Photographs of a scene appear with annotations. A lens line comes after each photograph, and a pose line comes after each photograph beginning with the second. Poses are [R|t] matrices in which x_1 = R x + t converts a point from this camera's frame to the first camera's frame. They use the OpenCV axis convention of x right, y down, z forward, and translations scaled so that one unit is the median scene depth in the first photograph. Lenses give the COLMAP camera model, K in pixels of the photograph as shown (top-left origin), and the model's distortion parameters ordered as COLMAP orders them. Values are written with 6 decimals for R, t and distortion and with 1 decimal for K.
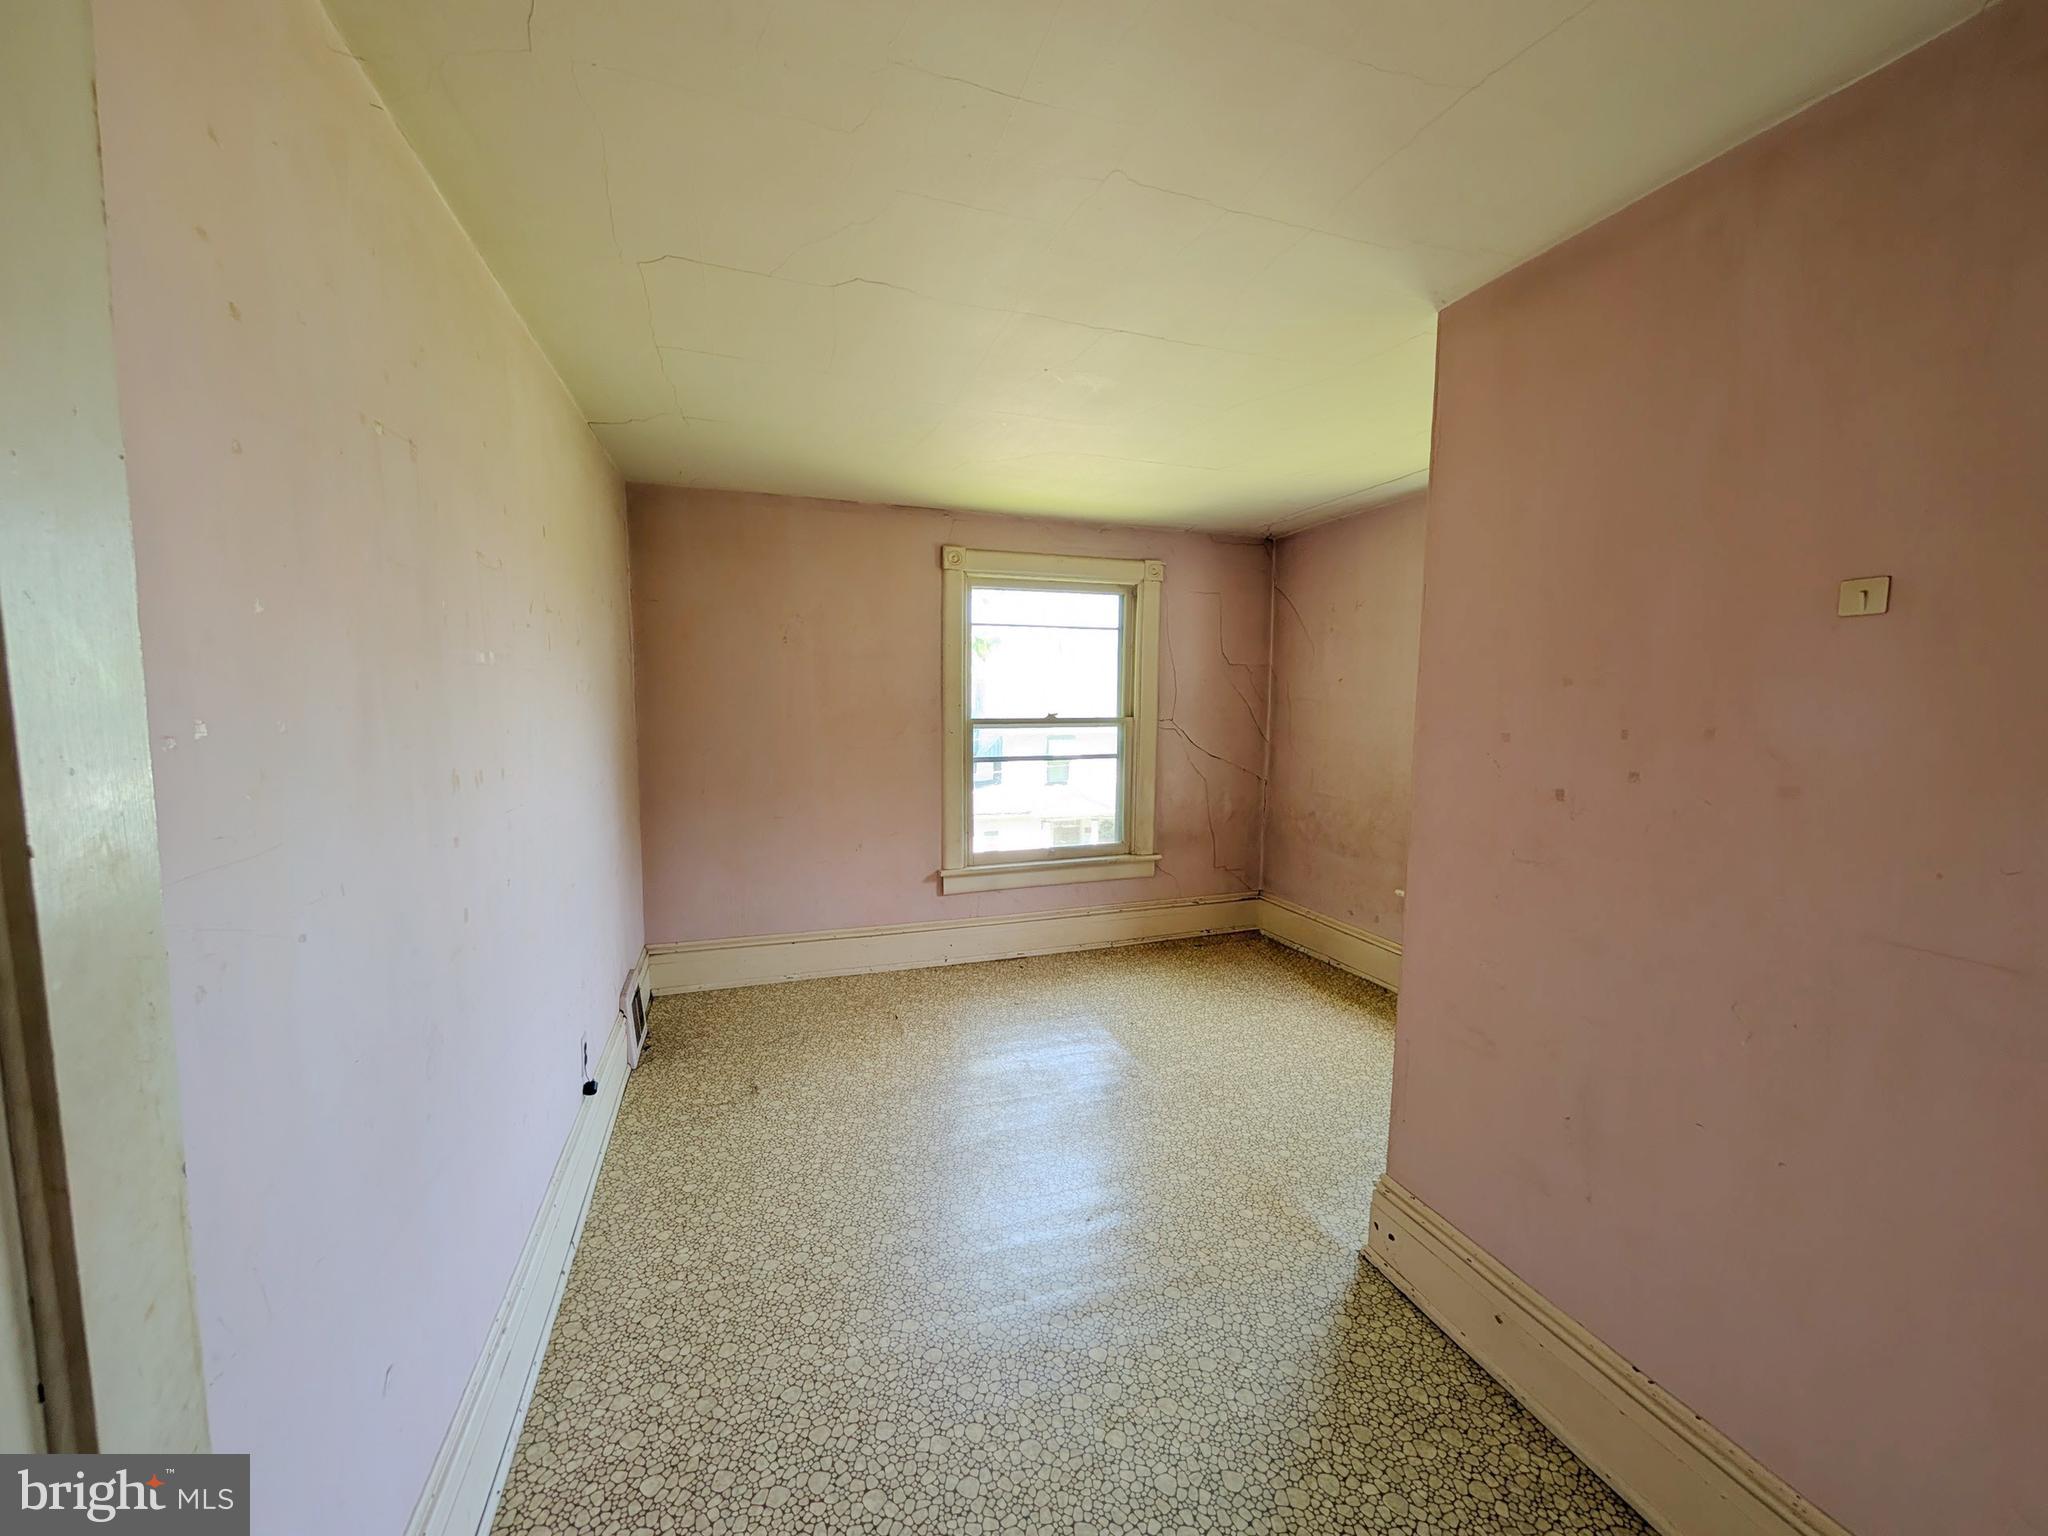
lens RADIAL K [[773.5, 0, 1020.2], [0, 773.5, 768.3], [0, 0, 1]] dist [0.000737, -0.000264]
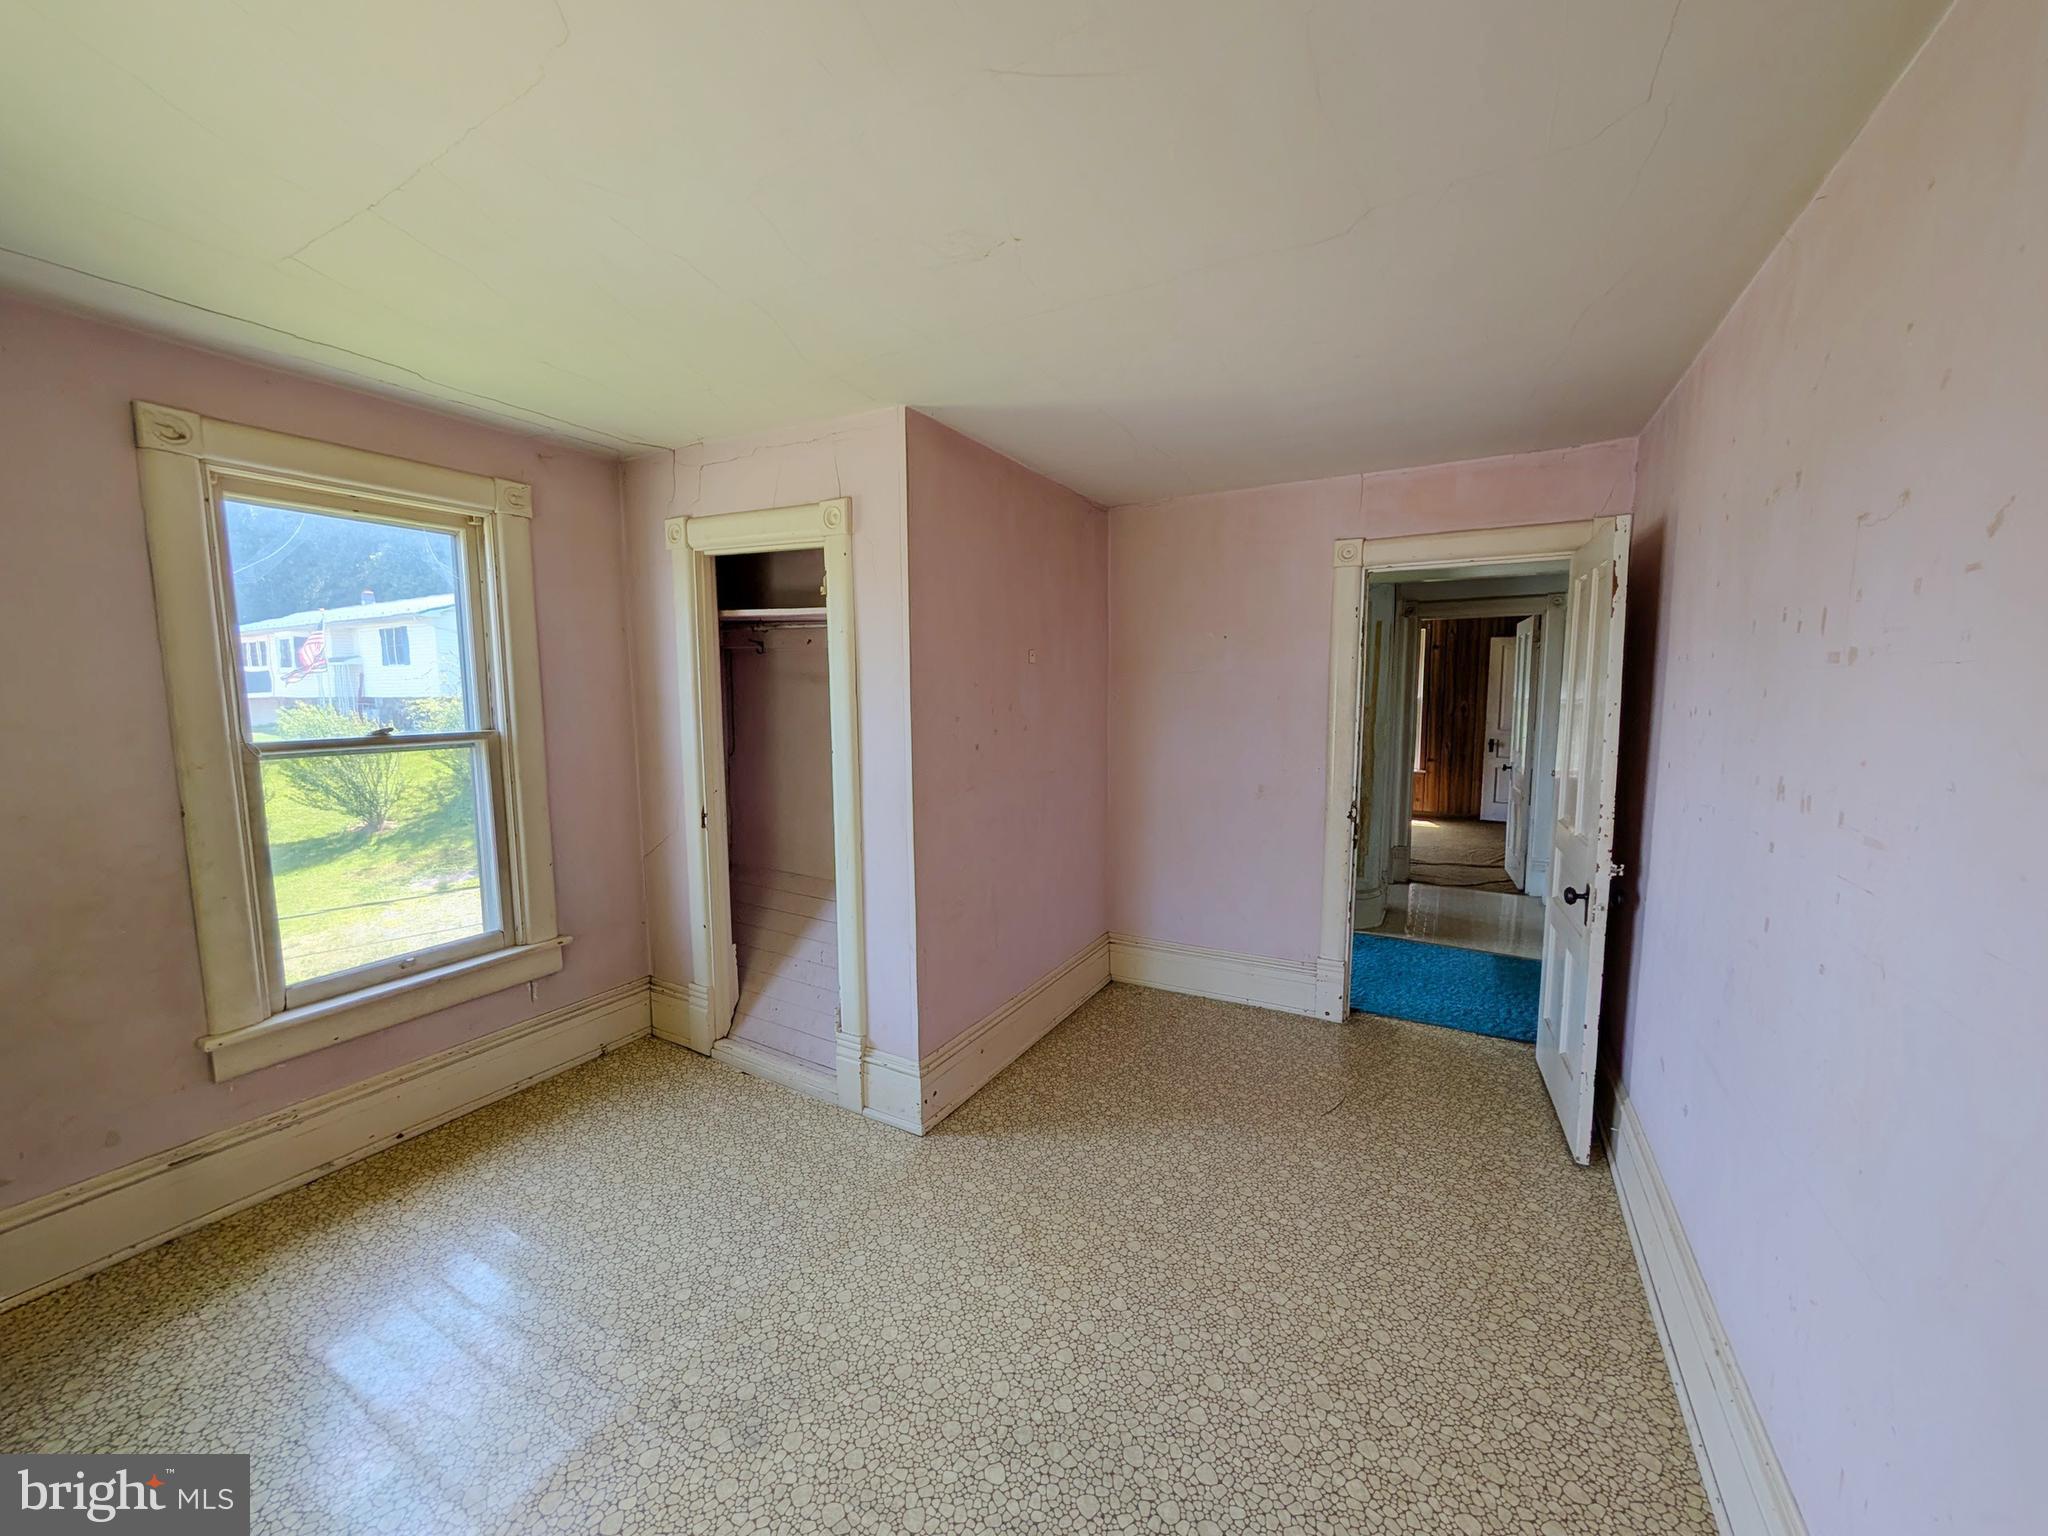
lens RADIAL K [[773.5, 0, 1020.0], [0, 773.5, 768.0], [0, 0, 1]] dist [0.000737, -0.000264]
pose [[-0.663619, -0.080860, 0.743688, -0.584544], [0.071041, 0.982836, 0.170255, -0.175446], [-0.744690, 0.165817, -0.646484, 1.684917]]
